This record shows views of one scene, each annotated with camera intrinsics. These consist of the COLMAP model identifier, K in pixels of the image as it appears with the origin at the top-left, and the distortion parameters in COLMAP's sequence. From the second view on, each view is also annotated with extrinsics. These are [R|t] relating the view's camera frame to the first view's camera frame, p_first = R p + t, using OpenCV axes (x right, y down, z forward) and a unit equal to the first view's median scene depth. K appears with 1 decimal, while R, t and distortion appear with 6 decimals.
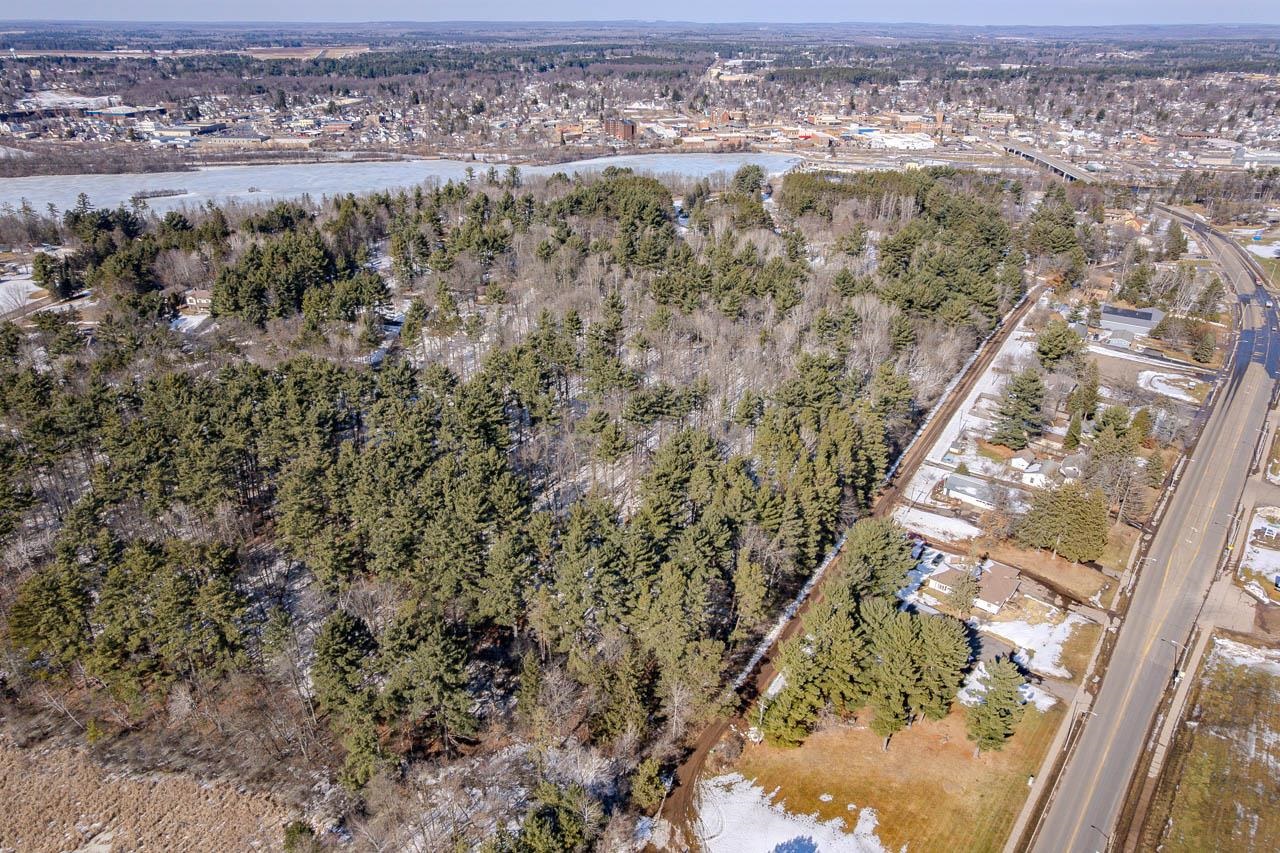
lens RADIAL K [[825.5, 0, 640.0], [0, 825.5, 426.5], [0, 0, 1]] dist [-0.073971, 0.069508]
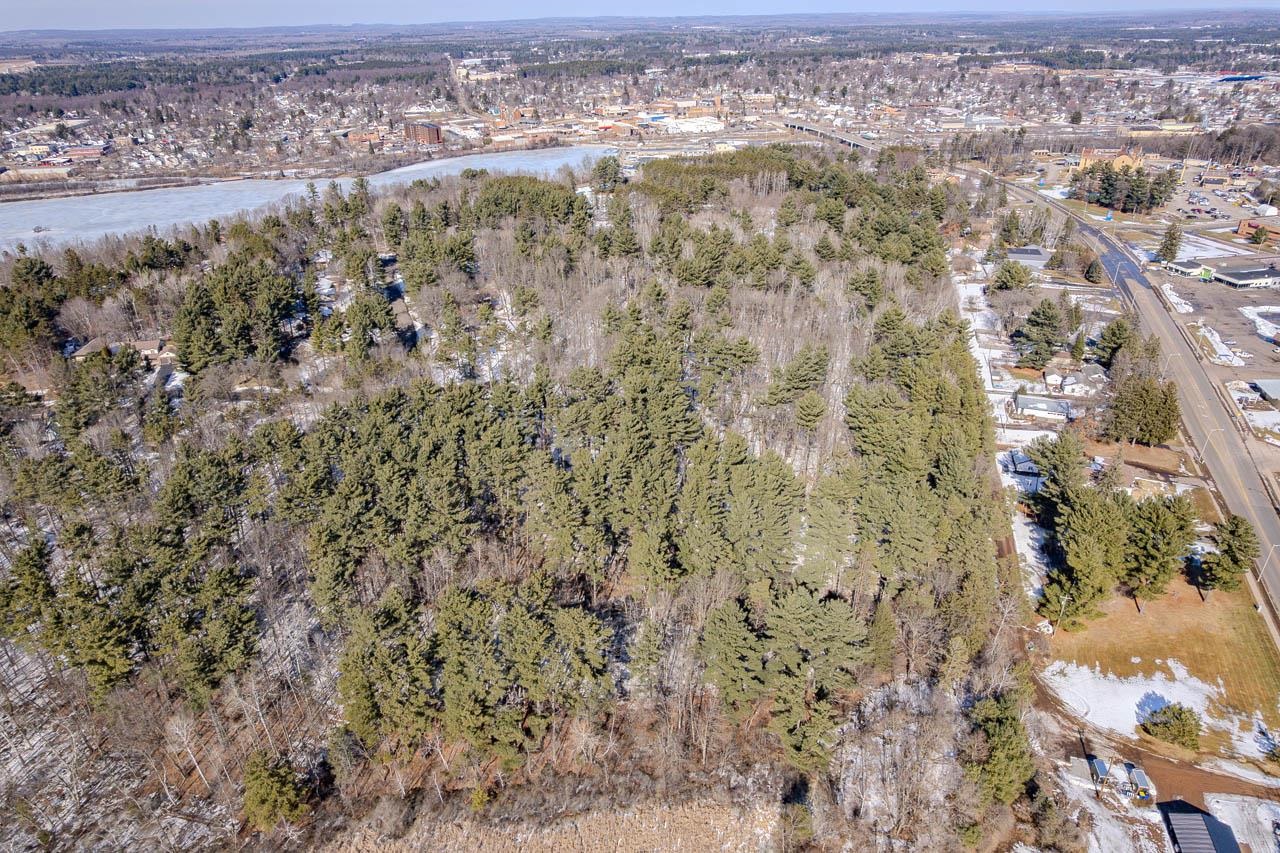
lens RADIAL K [[821.1, 0, 640.0], [0, 821.1, 426.5], [0, 0, 1]] dist [-0.082084, 0.078769]
pose [[0.945296, -0.166686, 0.280413, -0.114326], [0.165384, 0.985818, 0.028475, -0.005141], [-0.281183, 0.019459, 0.959457, 0.011300]]
